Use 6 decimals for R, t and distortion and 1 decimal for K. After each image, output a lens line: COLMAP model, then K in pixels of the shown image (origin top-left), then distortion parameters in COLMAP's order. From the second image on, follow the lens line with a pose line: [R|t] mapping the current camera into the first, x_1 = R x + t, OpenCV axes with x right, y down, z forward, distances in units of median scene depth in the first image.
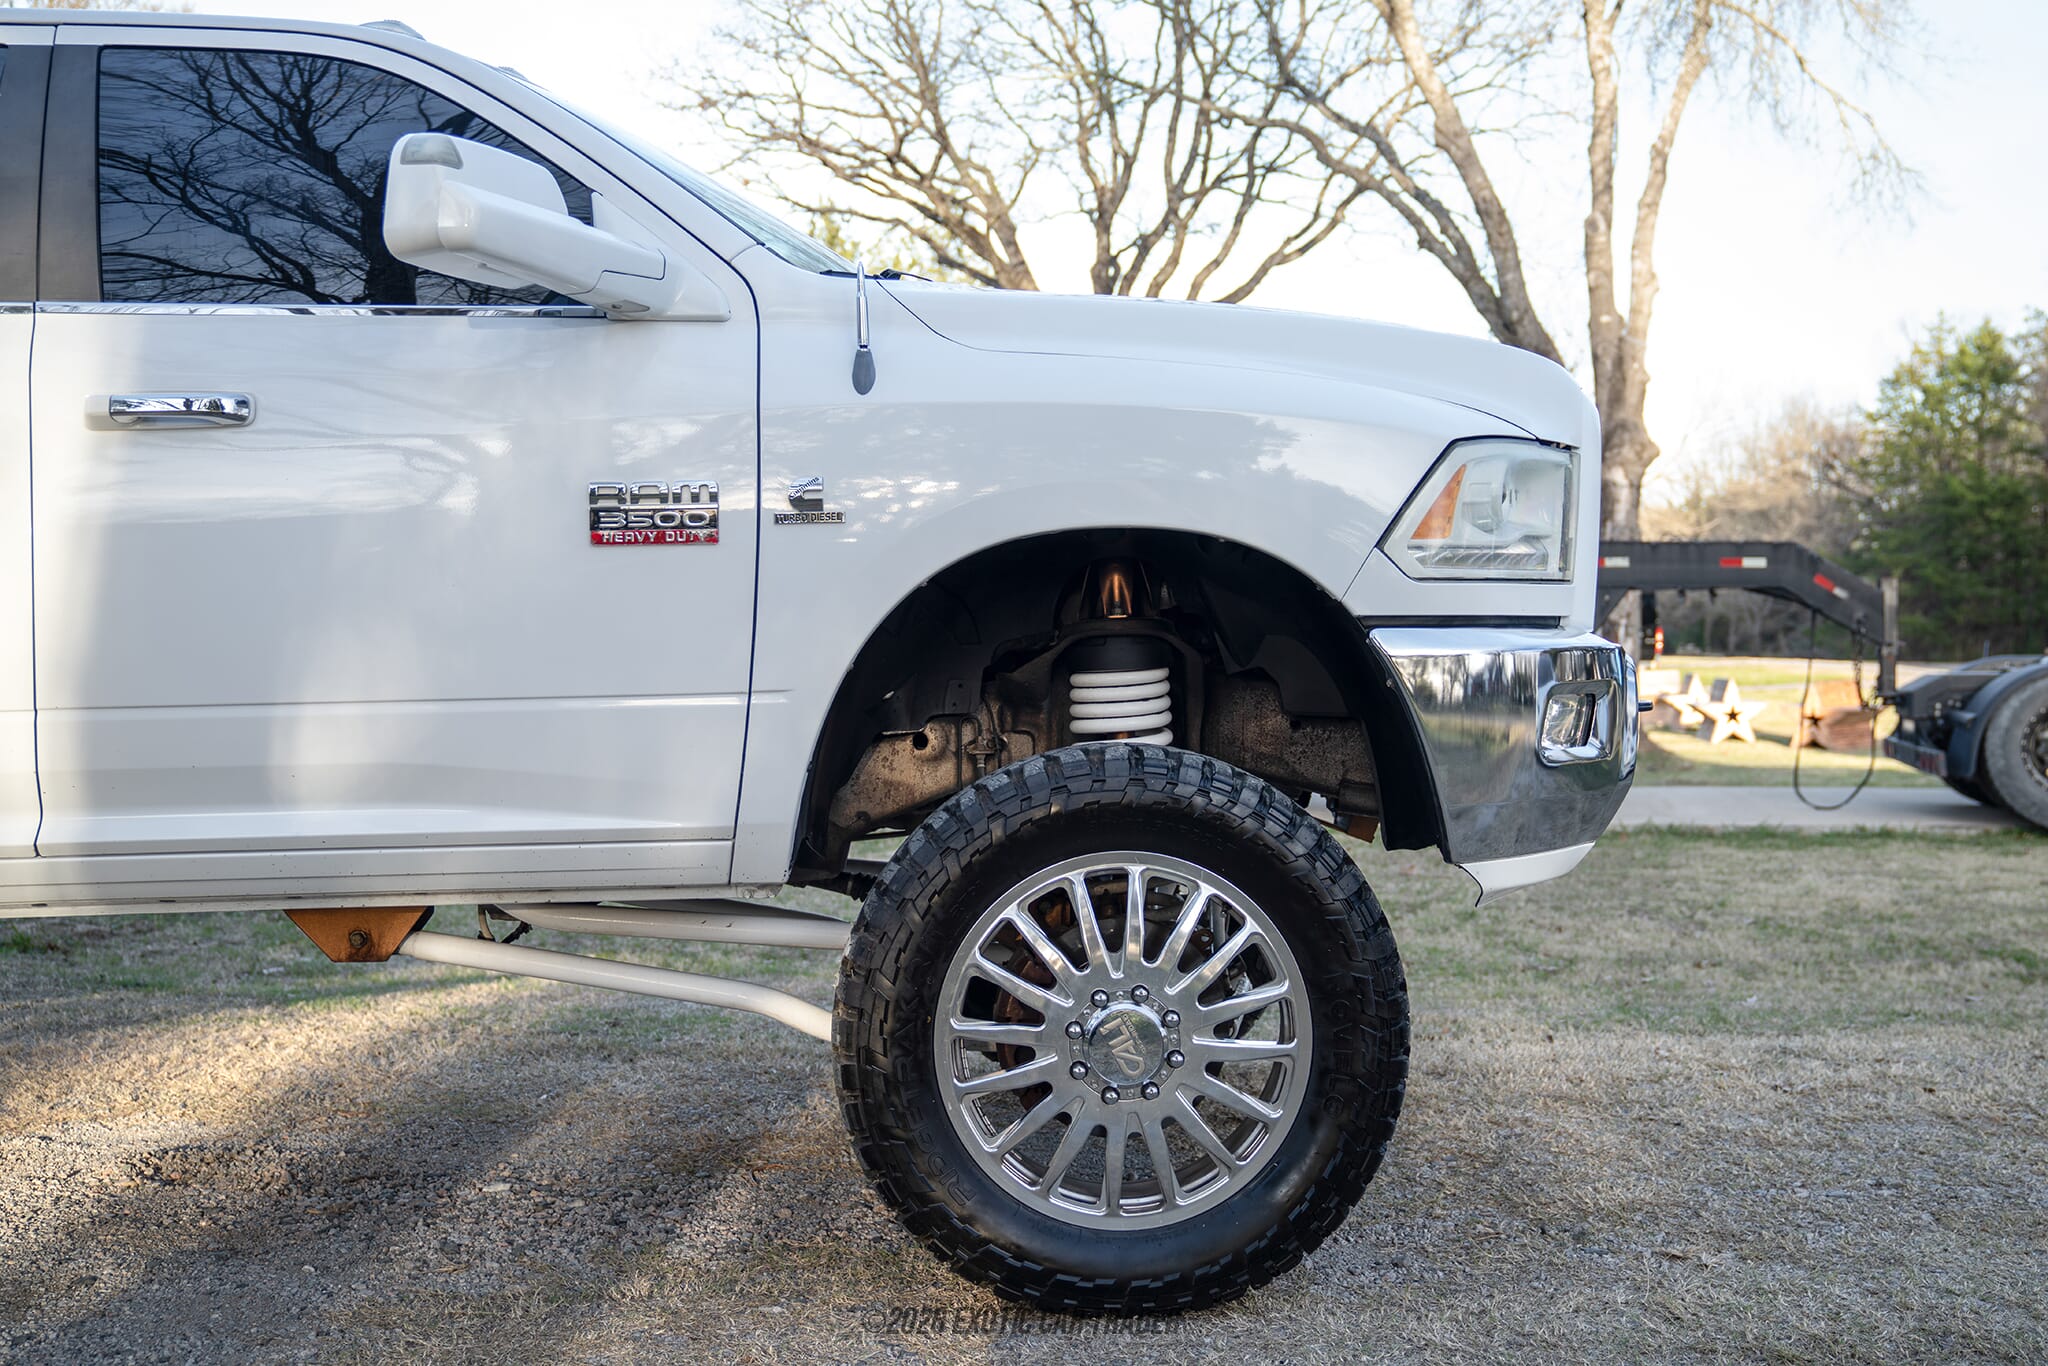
lens RADIAL K [[2122.3, 0, 1072.5], [0, 2122.3, 656.5], [0, 0, 1]] dist [-0.005681, 0.055693]
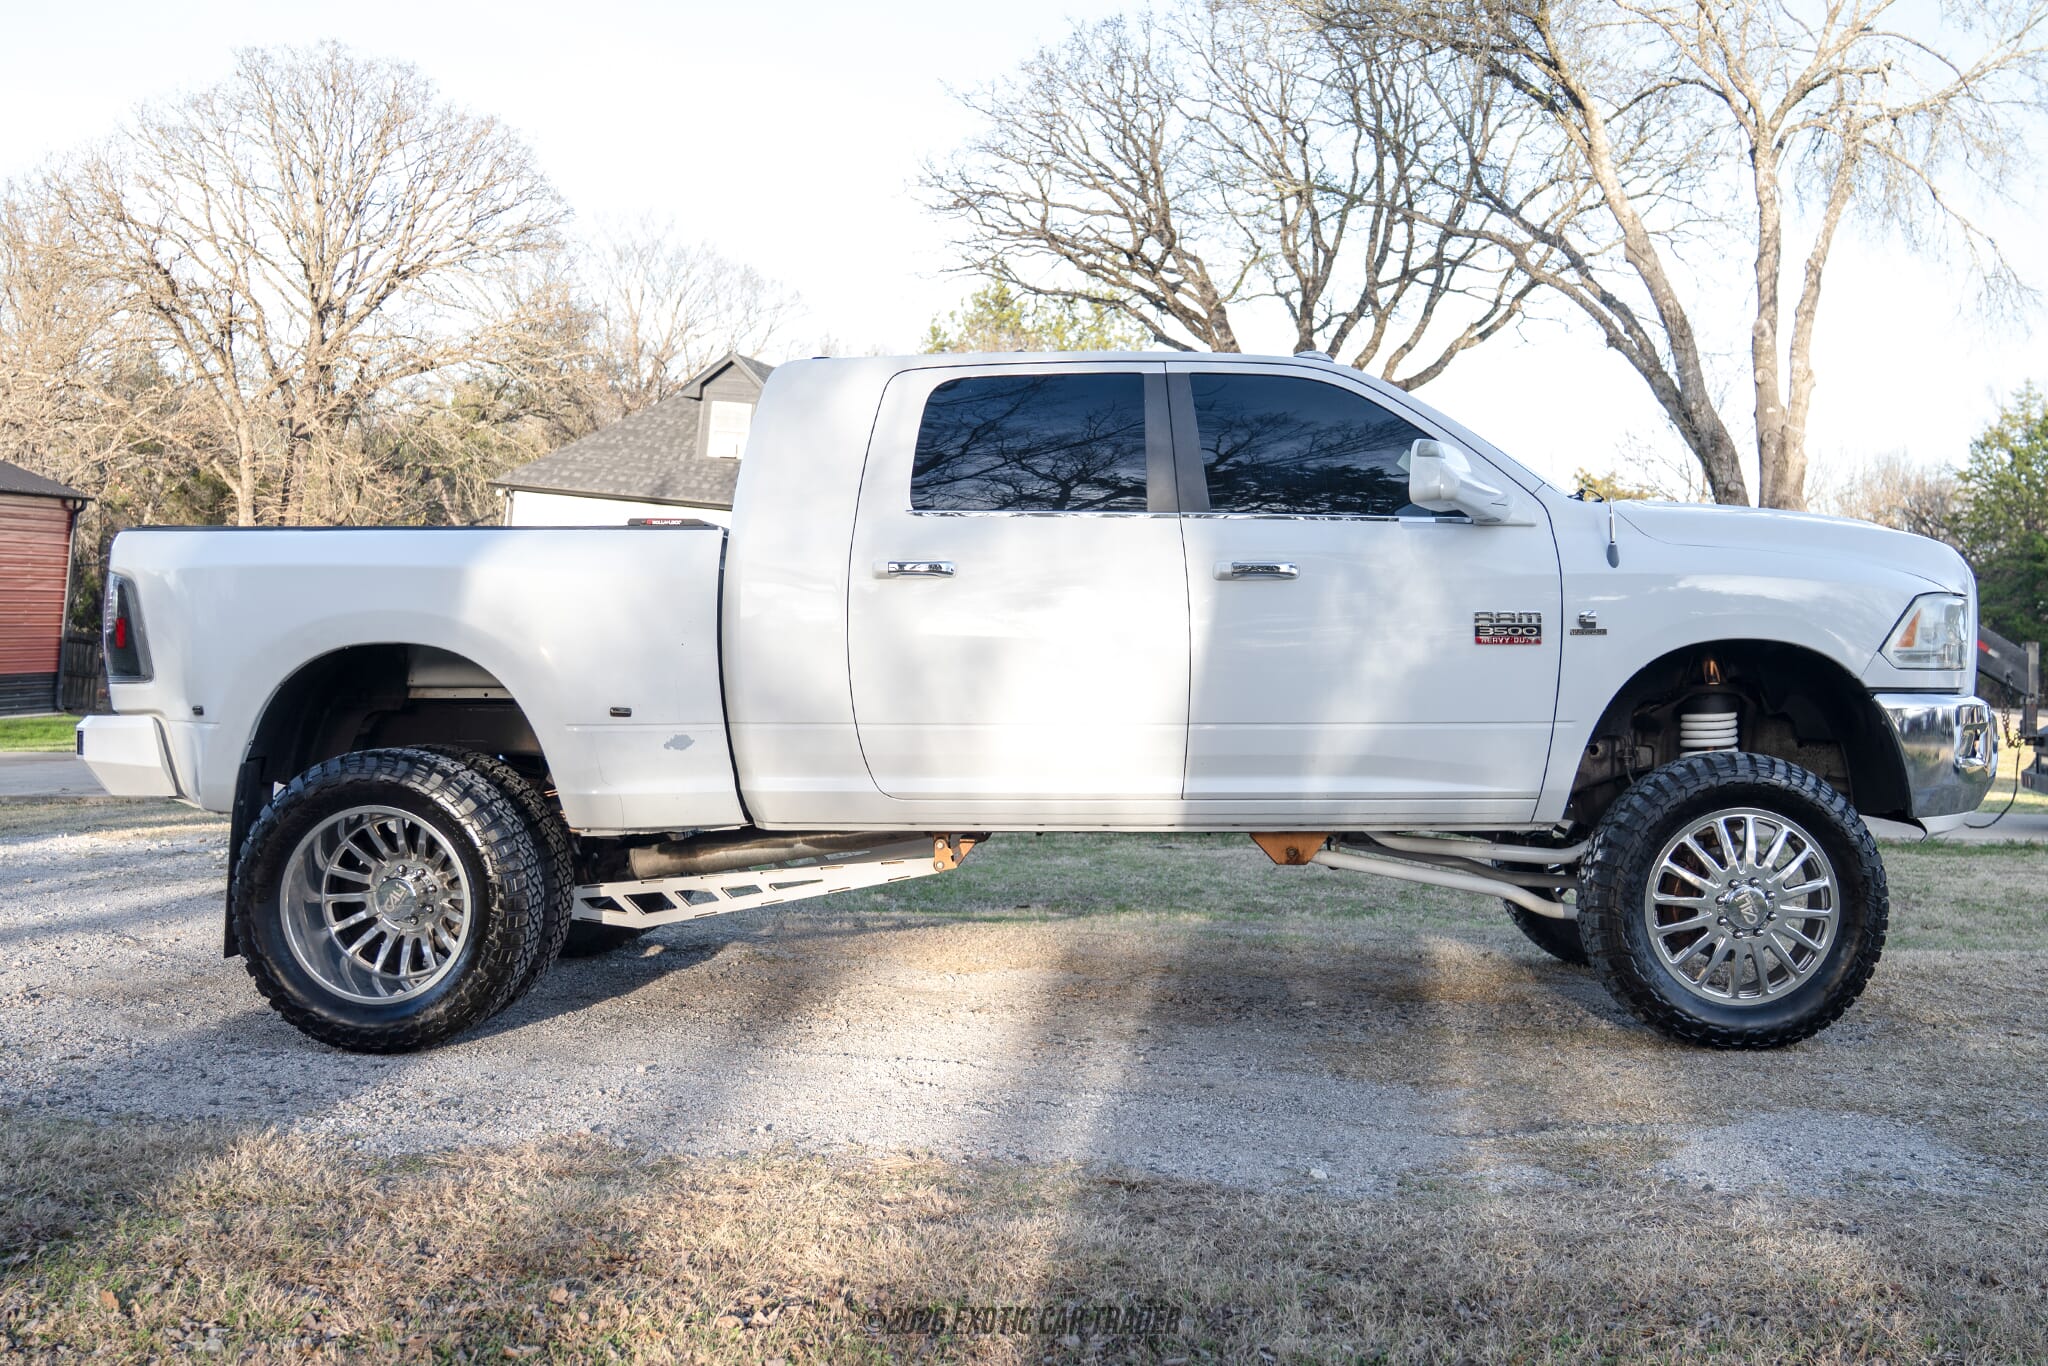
lens RADIAL K [[2050.9, 0, 1024.8], [0, 2050.9, 659.2], [0, 0, 1]] dist [-0.112153, 0.065809]
pose [[0.997344, 0.017616, -0.070680, -0.075964], [-0.018508, 0.999757, -0.011986, -0.001329], [0.070451, 0.013262, 0.997427, -0.132651]]
